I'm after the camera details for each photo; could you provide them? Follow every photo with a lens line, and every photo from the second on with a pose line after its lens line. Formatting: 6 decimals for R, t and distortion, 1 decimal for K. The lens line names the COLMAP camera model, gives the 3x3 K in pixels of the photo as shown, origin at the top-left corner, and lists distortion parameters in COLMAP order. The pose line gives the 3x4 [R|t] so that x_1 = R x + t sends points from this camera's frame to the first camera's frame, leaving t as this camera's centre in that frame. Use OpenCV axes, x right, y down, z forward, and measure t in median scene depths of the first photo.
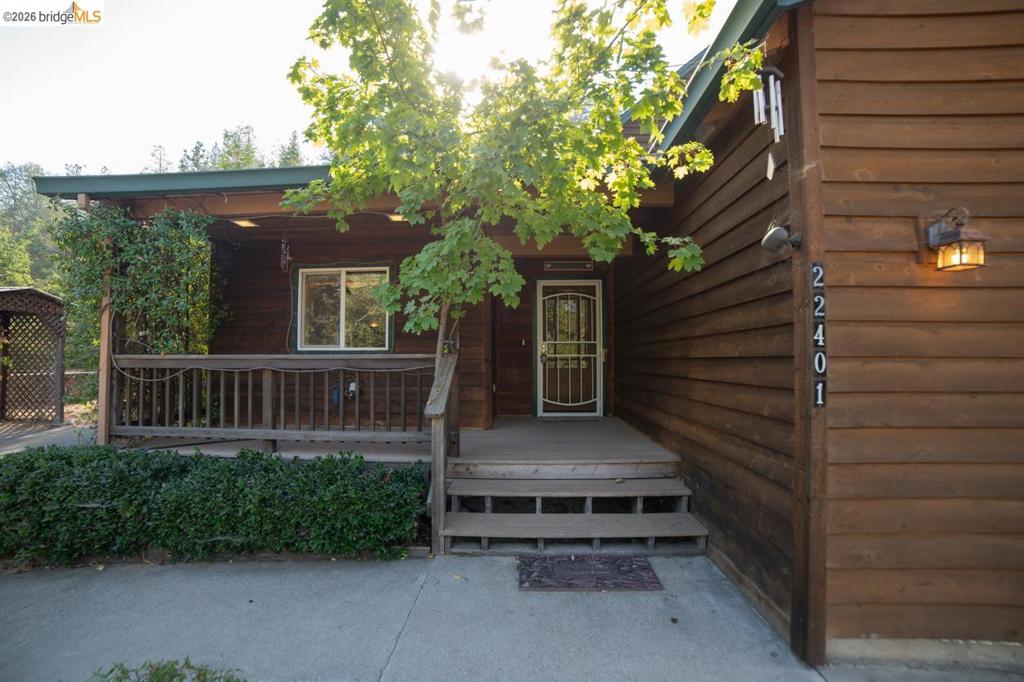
lens RADIAL K [[416.9, 0, 522.9], [0, 416.9, 341.5], [0, 0, 1]] dist [-0.102602, 0.035739]
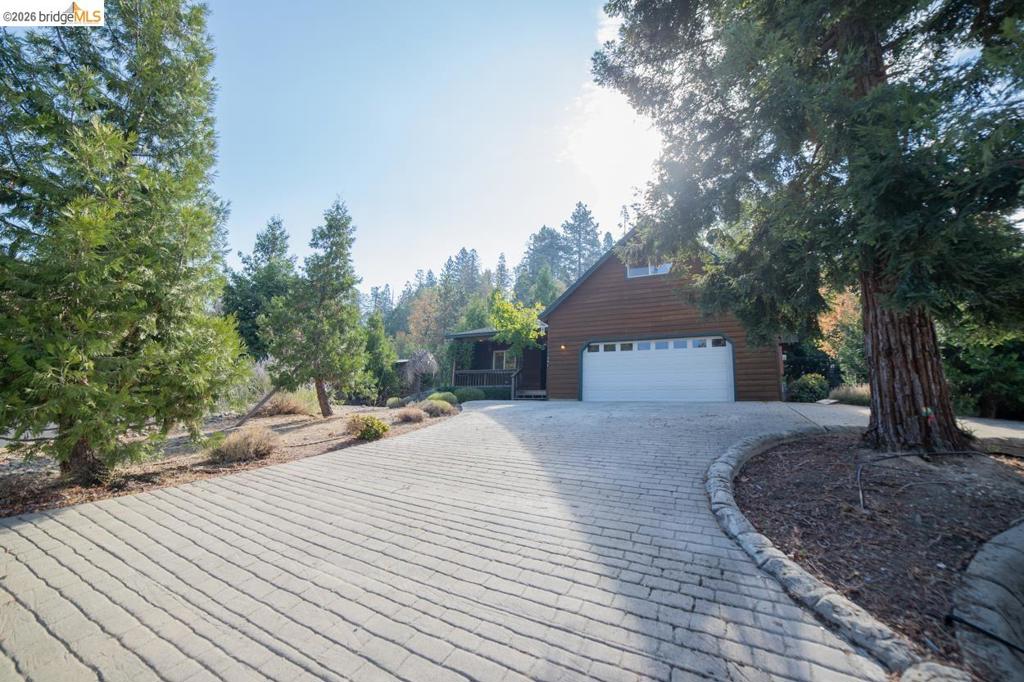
lens RADIAL K [[416.9, 0, 522.9], [0, 416.9, 341.5], [0, 0, 1]] dist [-0.102602, 0.035739]
pose [[0.891492, -0.062279, -0.448736, 2.045044], [-0.007379, 0.988378, -0.151835, 0.454371], [0.452977, 0.138671, 0.880672, -3.235265]]
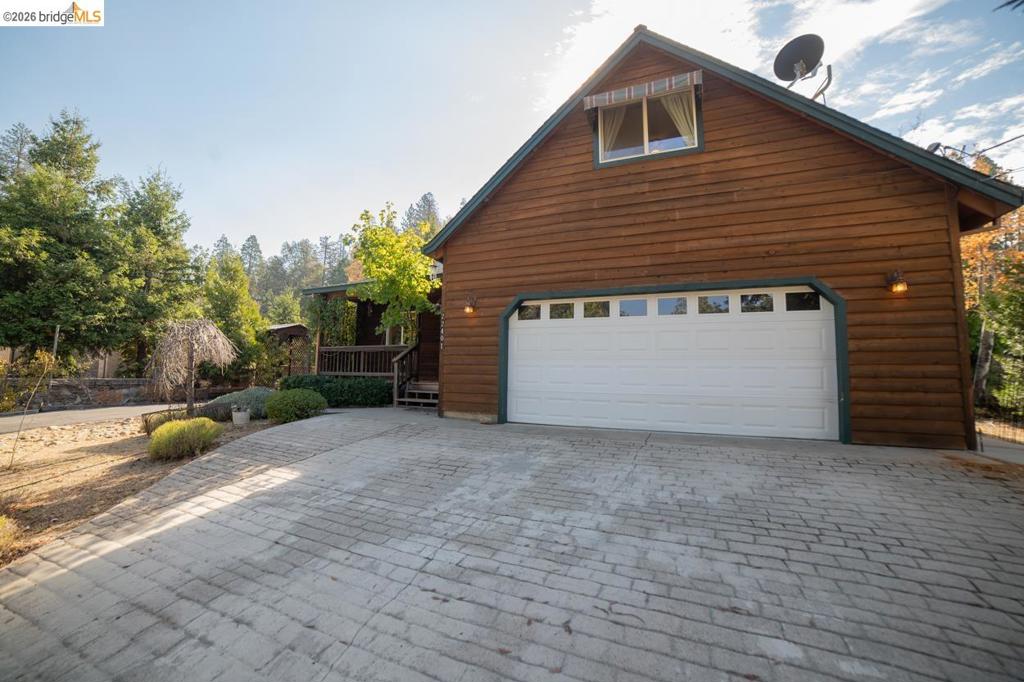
lens RADIAL K [[416.9, 0, 522.9], [0, 416.9, 341.5], [0, 0, 1]] dist [-0.102602, 0.035739]
pose [[0.920960, -0.027618, -0.388677, 1.596474], [0.014463, 0.999221, -0.036731, 0.128030], [0.389389, 0.028207, 0.920642, -1.273866]]
